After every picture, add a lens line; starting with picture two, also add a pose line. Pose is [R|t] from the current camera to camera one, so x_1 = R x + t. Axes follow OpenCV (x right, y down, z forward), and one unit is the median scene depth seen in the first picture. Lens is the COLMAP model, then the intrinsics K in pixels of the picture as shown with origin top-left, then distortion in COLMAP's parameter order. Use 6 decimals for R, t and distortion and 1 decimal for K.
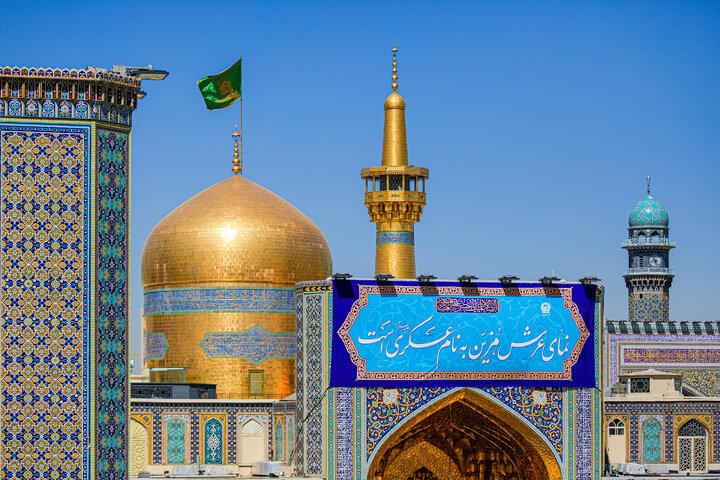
lens RADIAL K [[2260.2, 0, 238.7], [0, 2260.2, 240.8], [0, 0, 1]] dist [-0.126373, -0.335668]
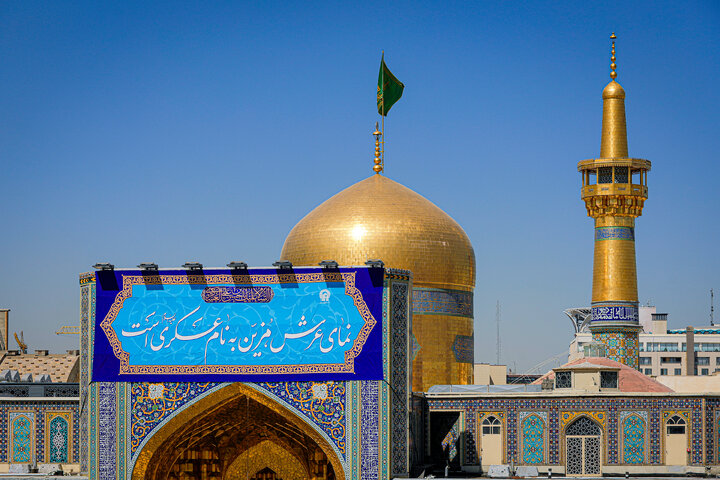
lens RADIAL K [[2184.5, 0, 360.0], [0, 2184.5, 240.0], [0, 0, 1]] dist [-0.159258, 0.557600]
pose [[0.934733, -0.035048, -0.353619, 0.463949], [0.030347, 0.999362, -0.018830, 0.024336], [0.354053, 0.006870, 0.935200, 0.163340]]
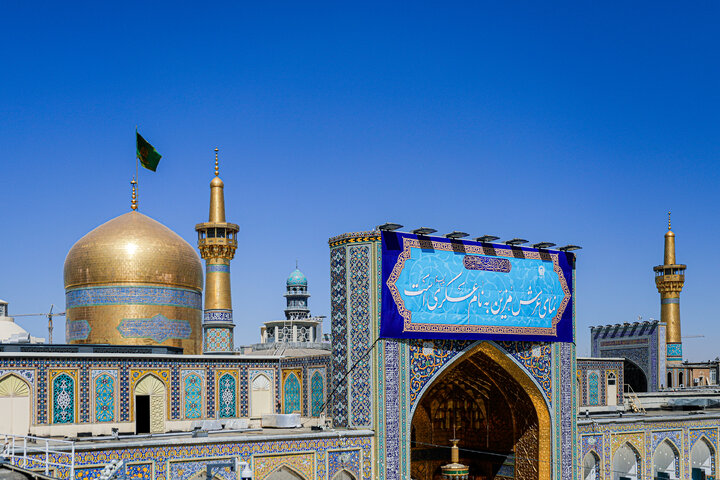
lens RADIAL K [[857.5, 0, 359.4], [0, 857.5, 377.3], [0, 0, 1]] dist [0.012234, 0.008245]
pose [[0.925538, -0.011084, 0.378493, -0.107197], [-0.013403, 0.997986, 0.062001, 0.056802], [-0.378418, -0.062457, 0.923525, 0.633257]]
